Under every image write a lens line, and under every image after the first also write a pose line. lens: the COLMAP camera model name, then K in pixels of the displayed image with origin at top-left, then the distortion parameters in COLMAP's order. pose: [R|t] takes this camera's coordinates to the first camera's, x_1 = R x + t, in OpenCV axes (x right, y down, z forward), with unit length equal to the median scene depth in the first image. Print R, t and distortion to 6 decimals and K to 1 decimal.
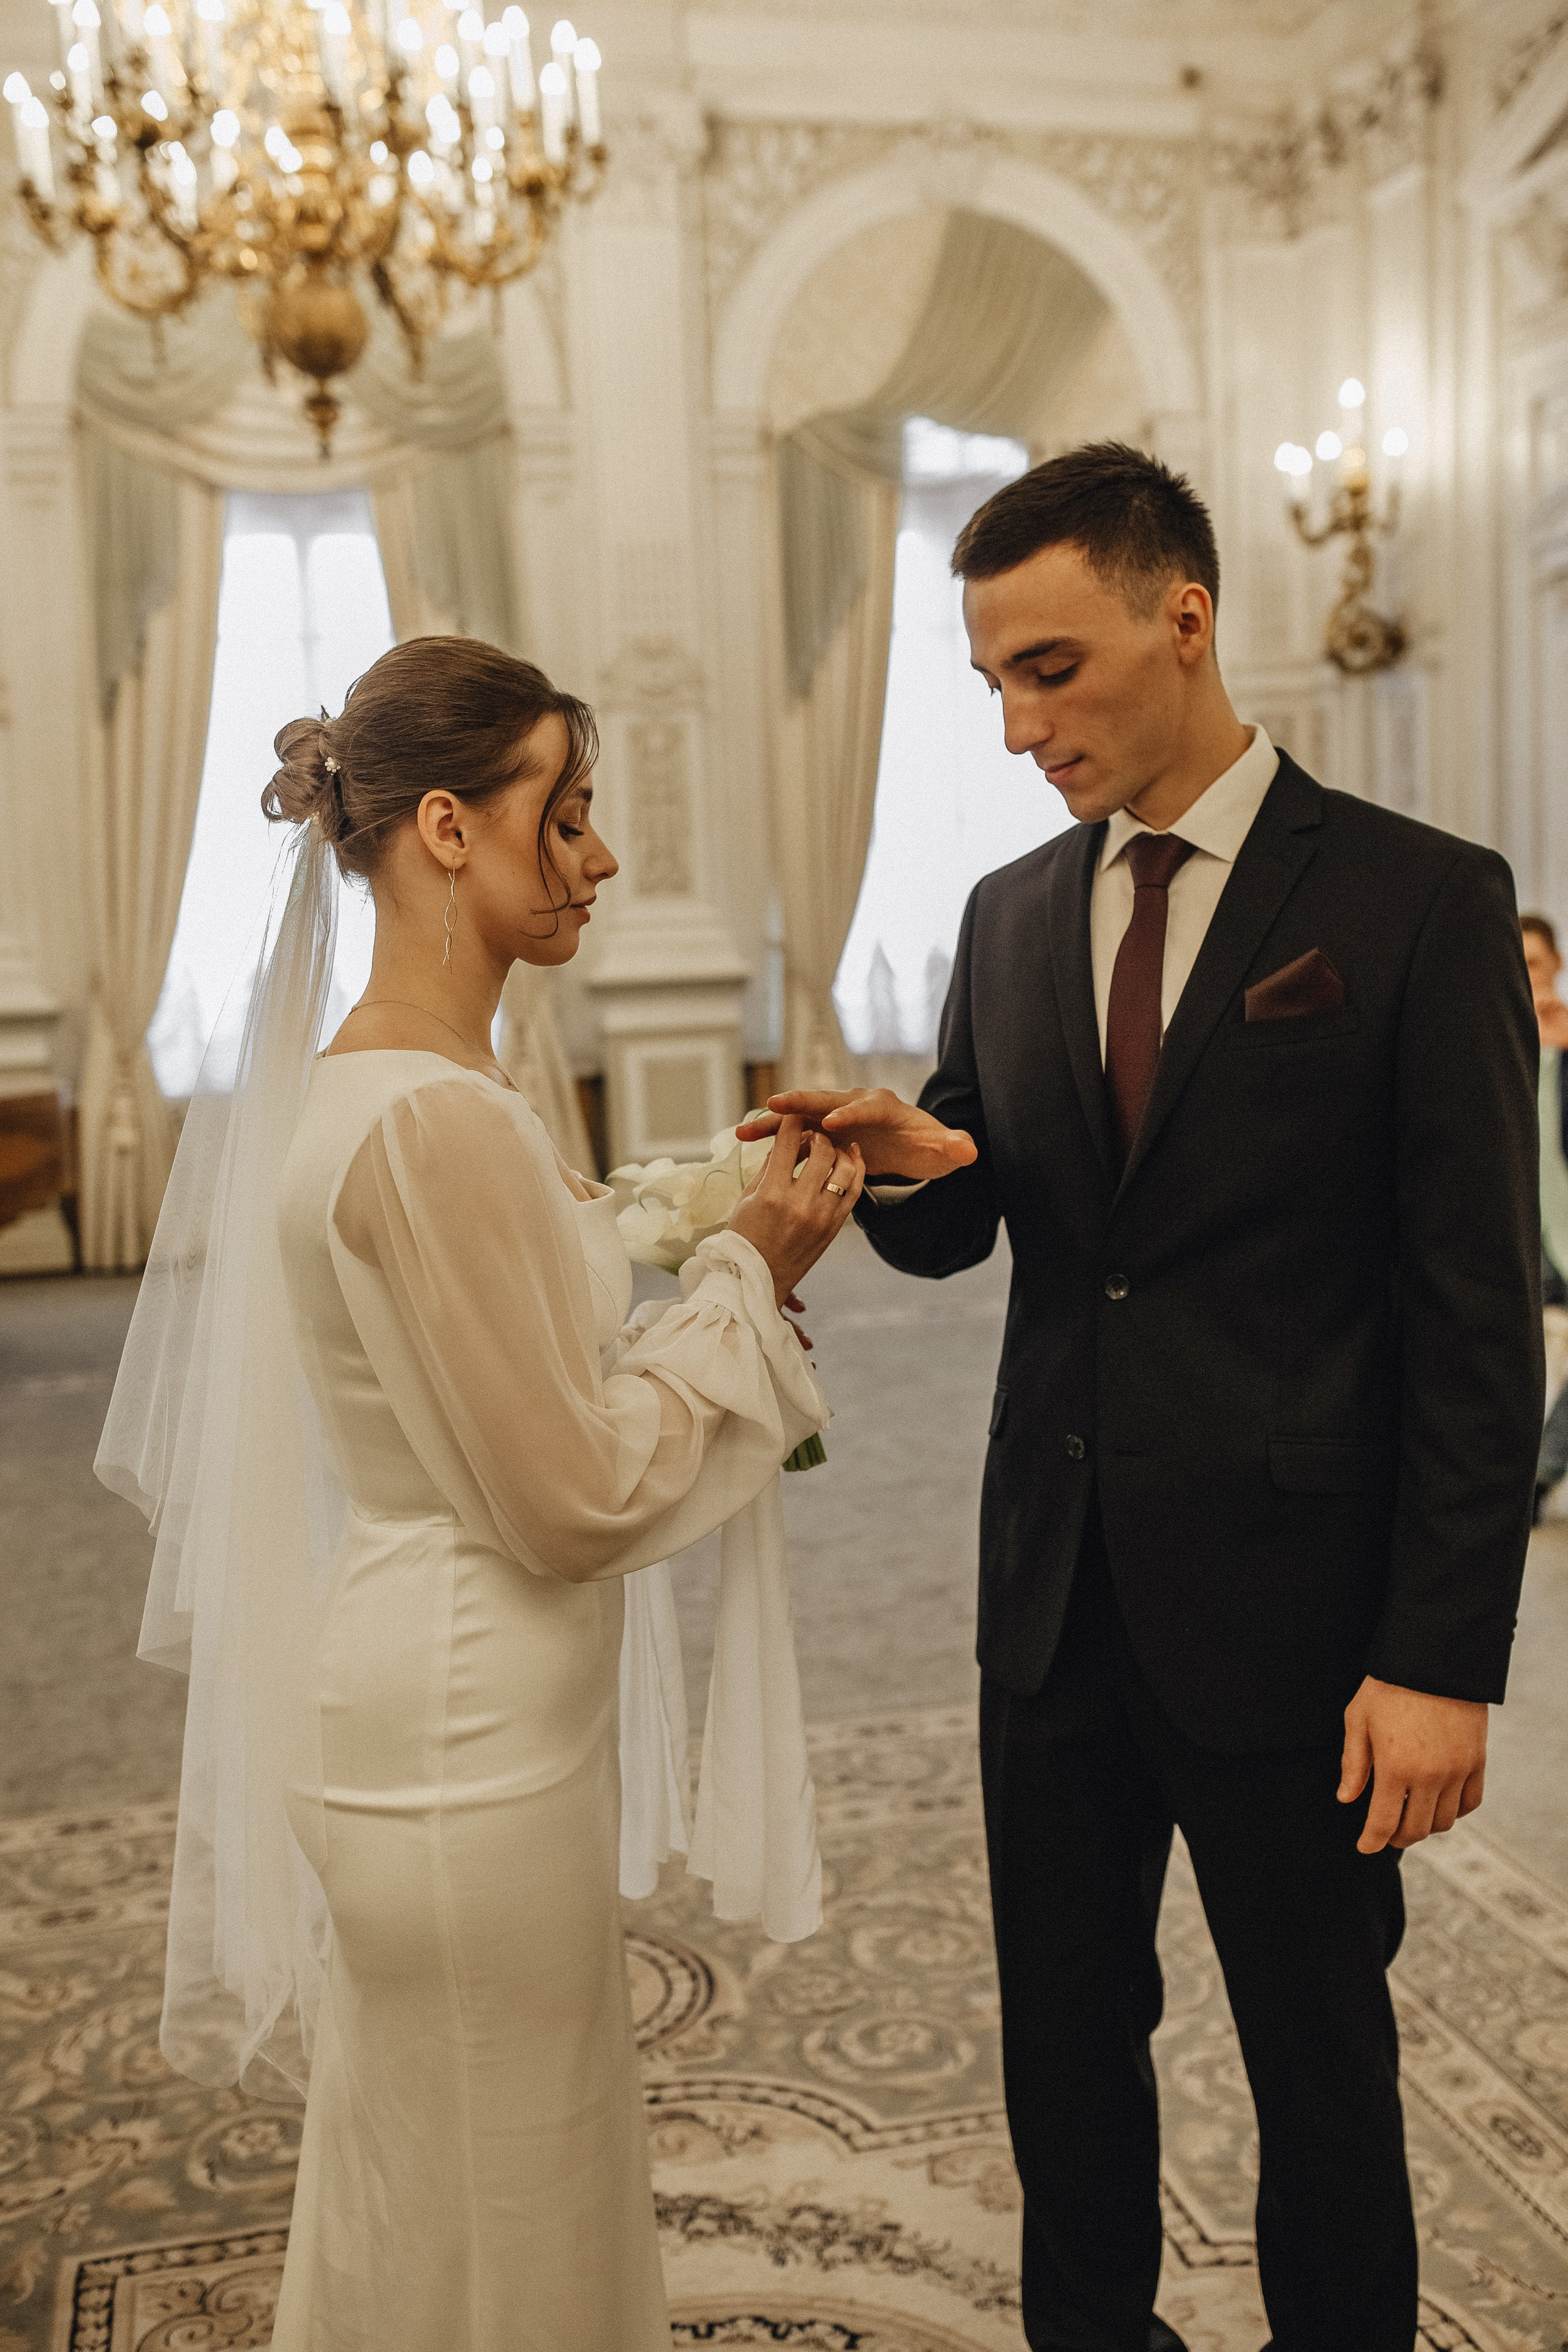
lens RADIAL K [[2255.5, 0, 782.9], [0, 2255.5, 1180.0], [0, 0, 1]] dist [-0.056939, 0.071148]
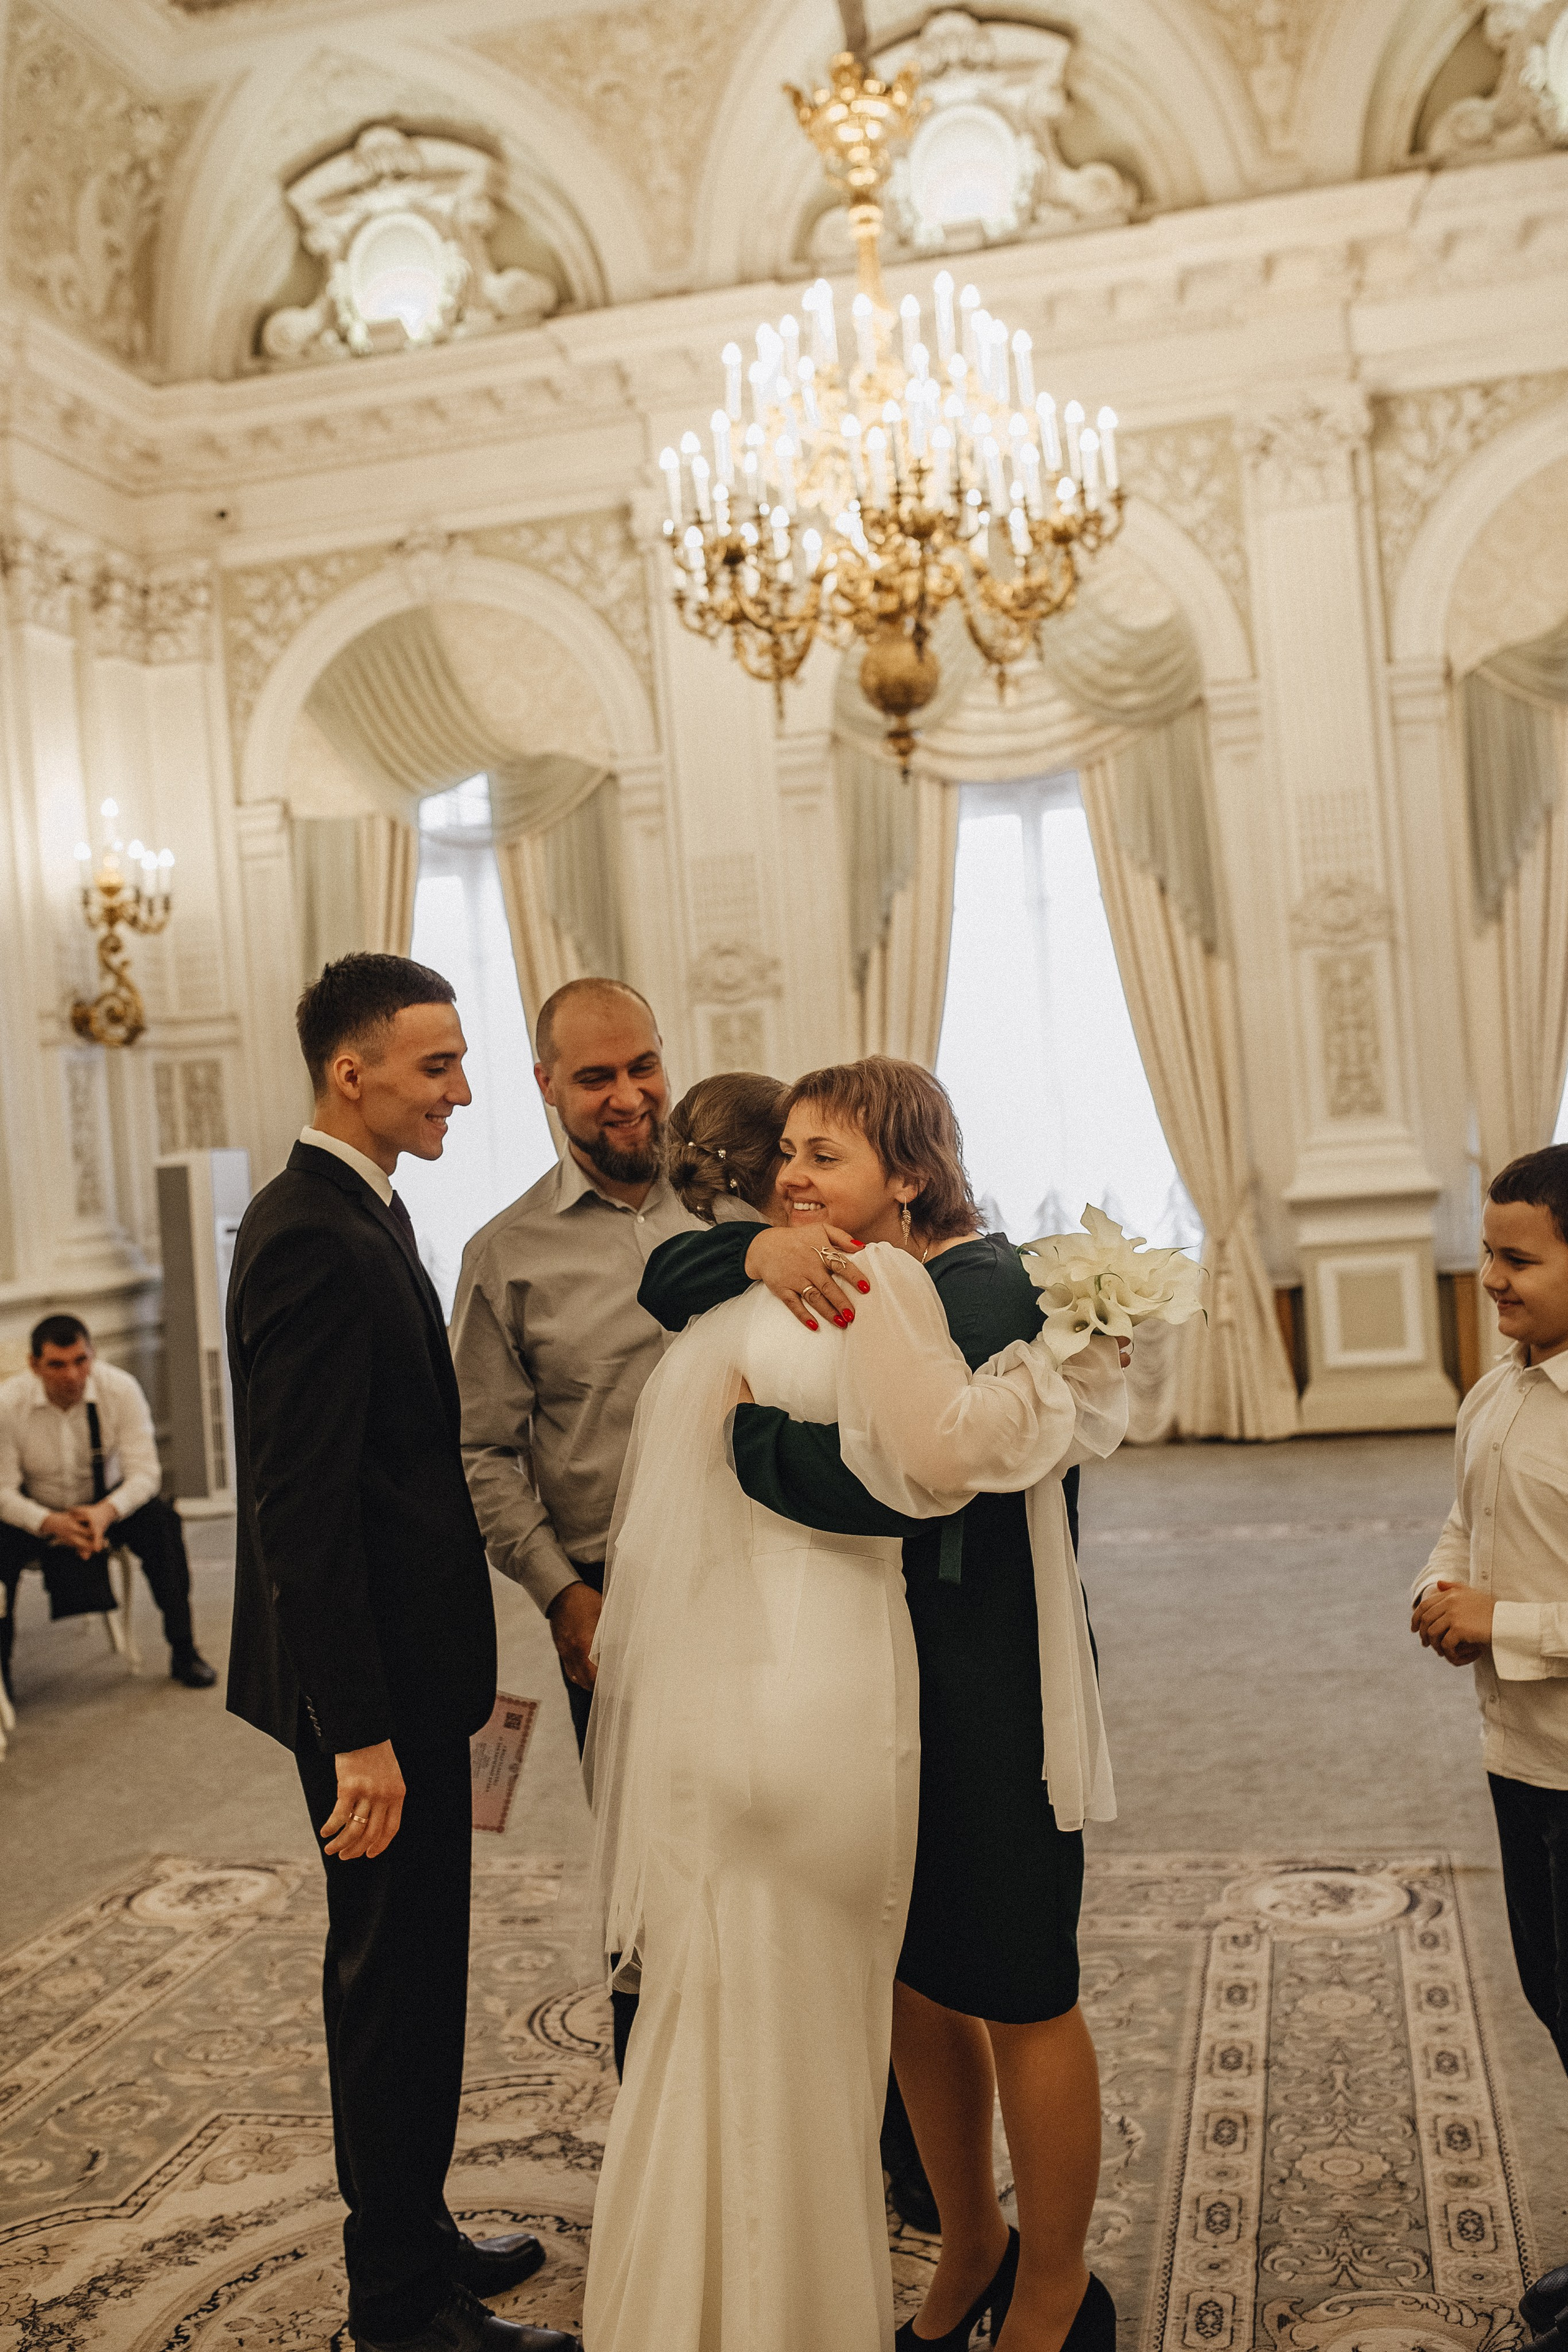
lens RADIAL K [[2246.0, 0, 781.8], [0, 2246.0, 1176.4], [0, 0, 1]] dist [-0.062179, 0.083368]
pose [[0.892336, -0.026497, -0.450594, 0.191247], [-0.014081, 0.996156, -0.086463, -0.003990], [0.451153, 0.083498, 0.888532, -0.054986]]
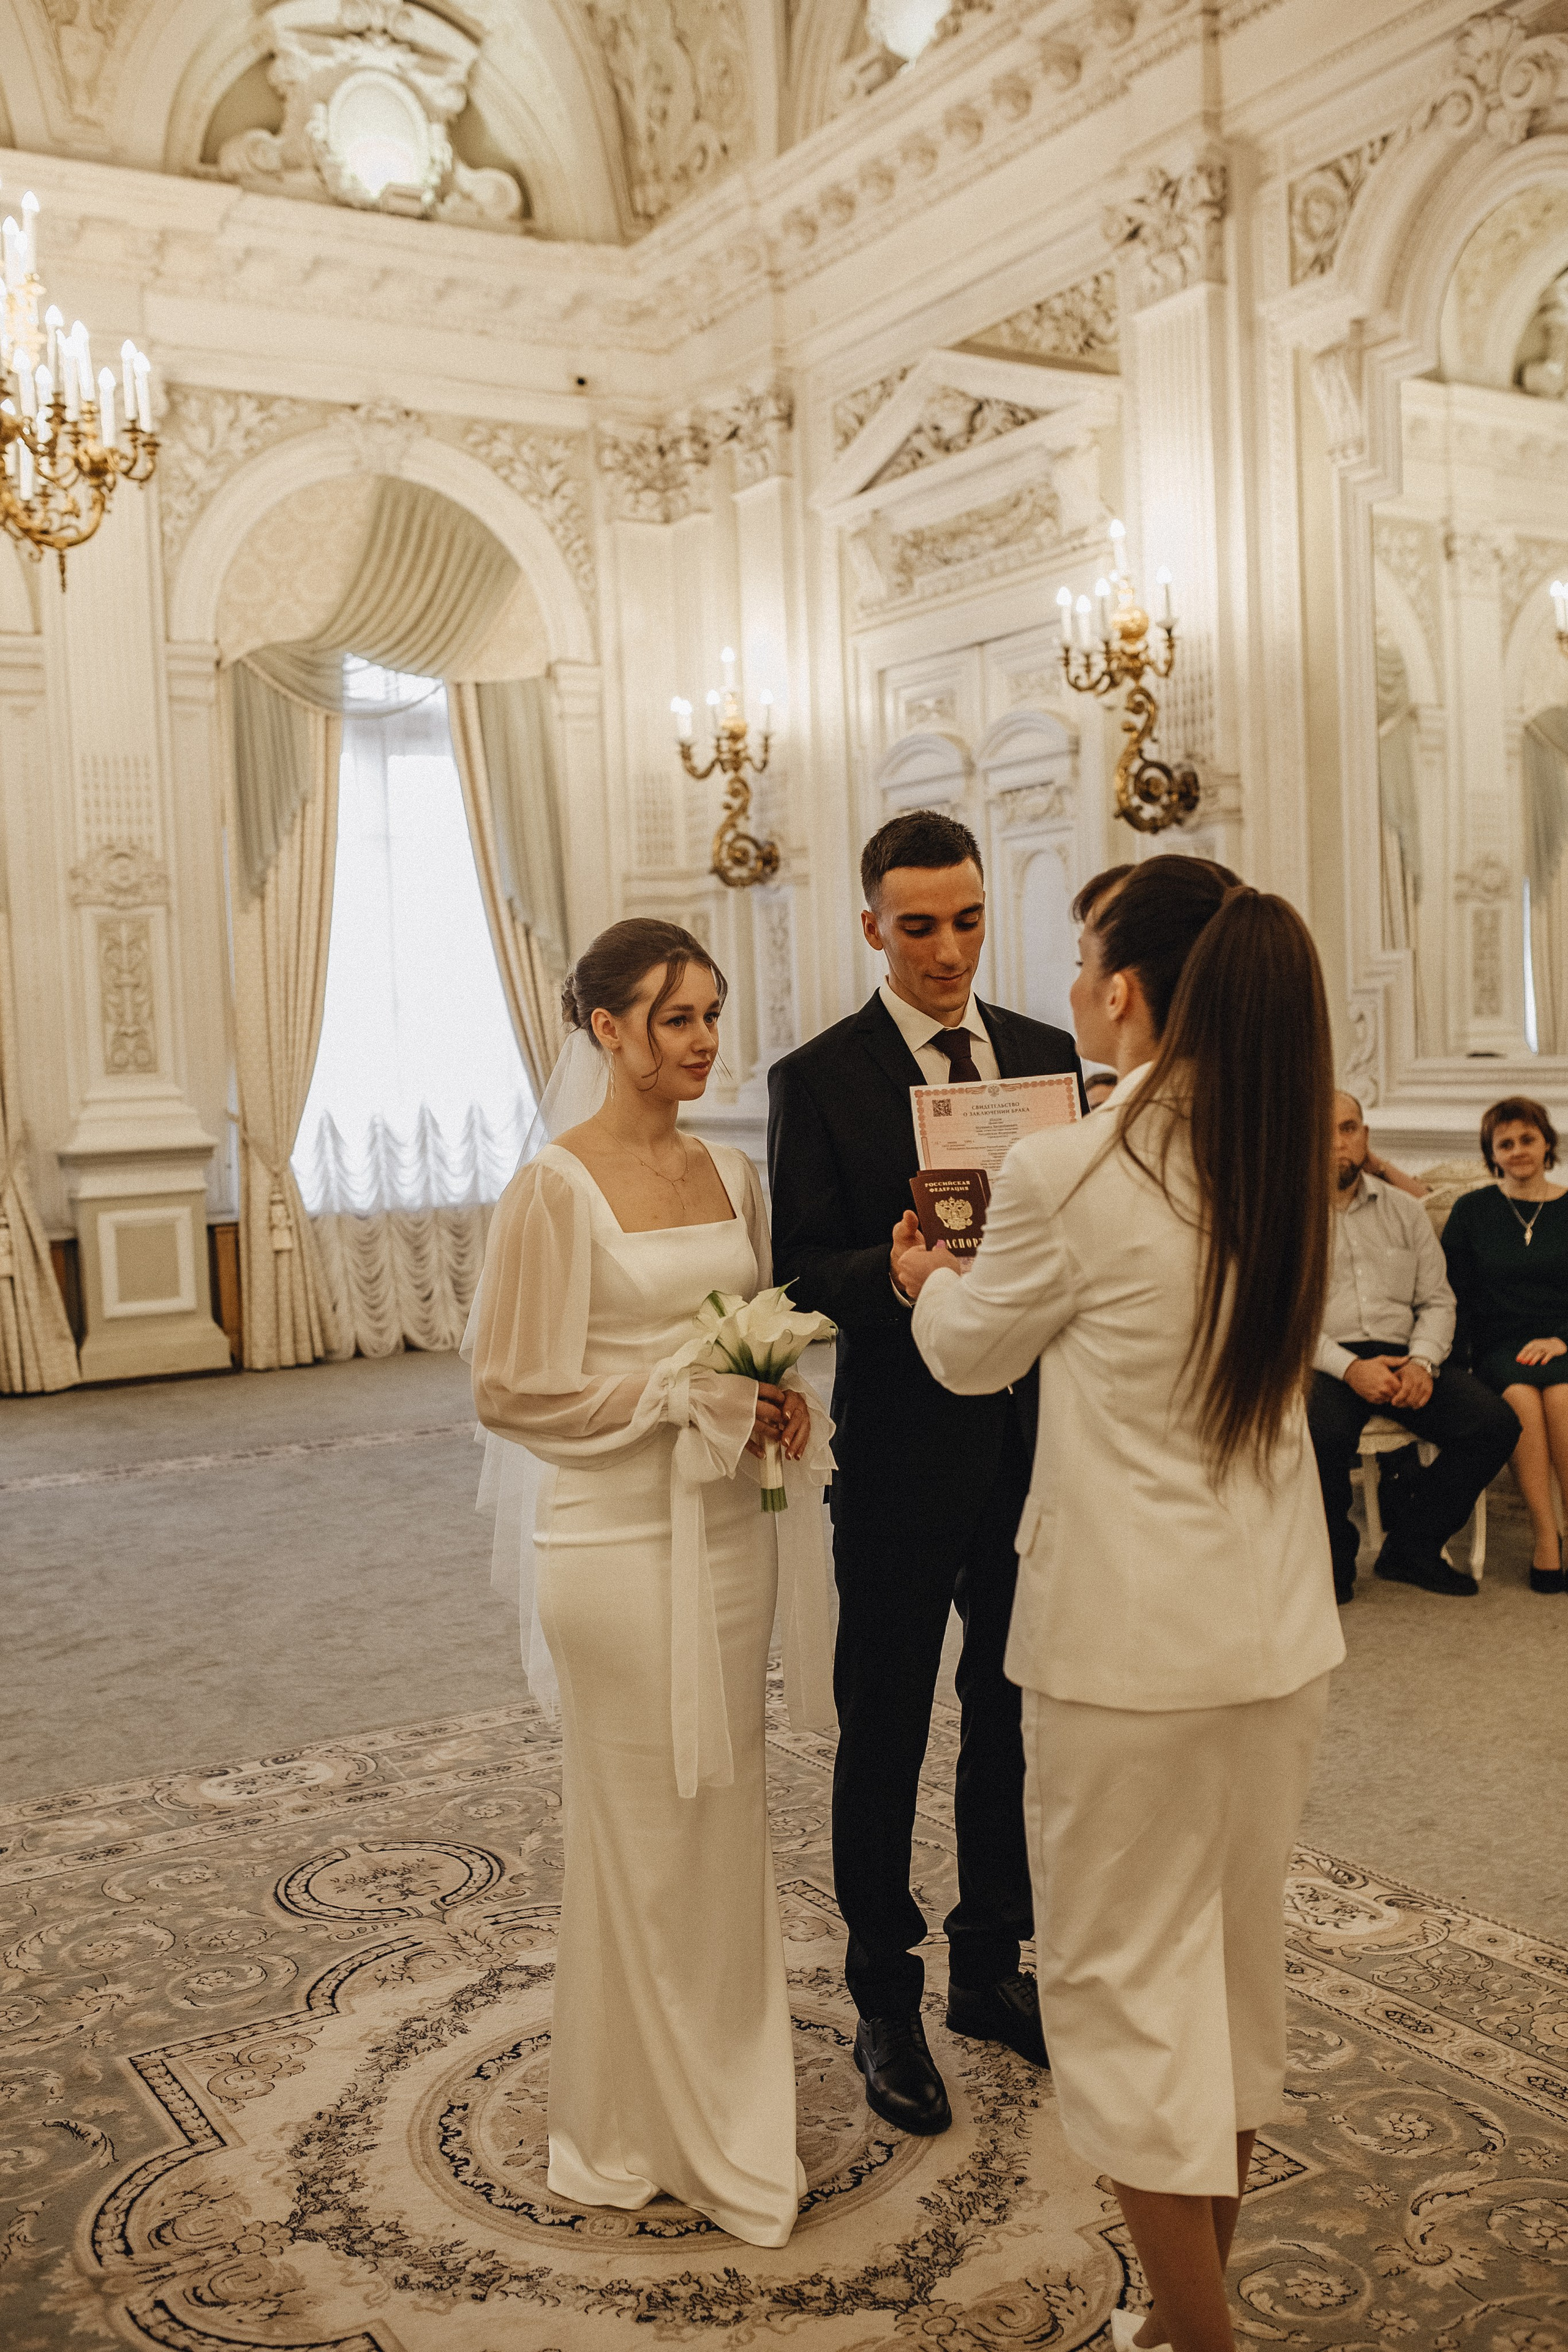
lens RADIAL K [[2242.0, 0, 781.6], [0, 2242.0, 1176.8], [0, 0, 1]] dist [-0.064496, 0.088406]
pose [[0.951311, -0.016924, 0.307769, -0.093067], [0.041770, 0.996359, -0.074322, 0.017770], [-0.305391, 0.083559, 0.948554, -0.123650]]
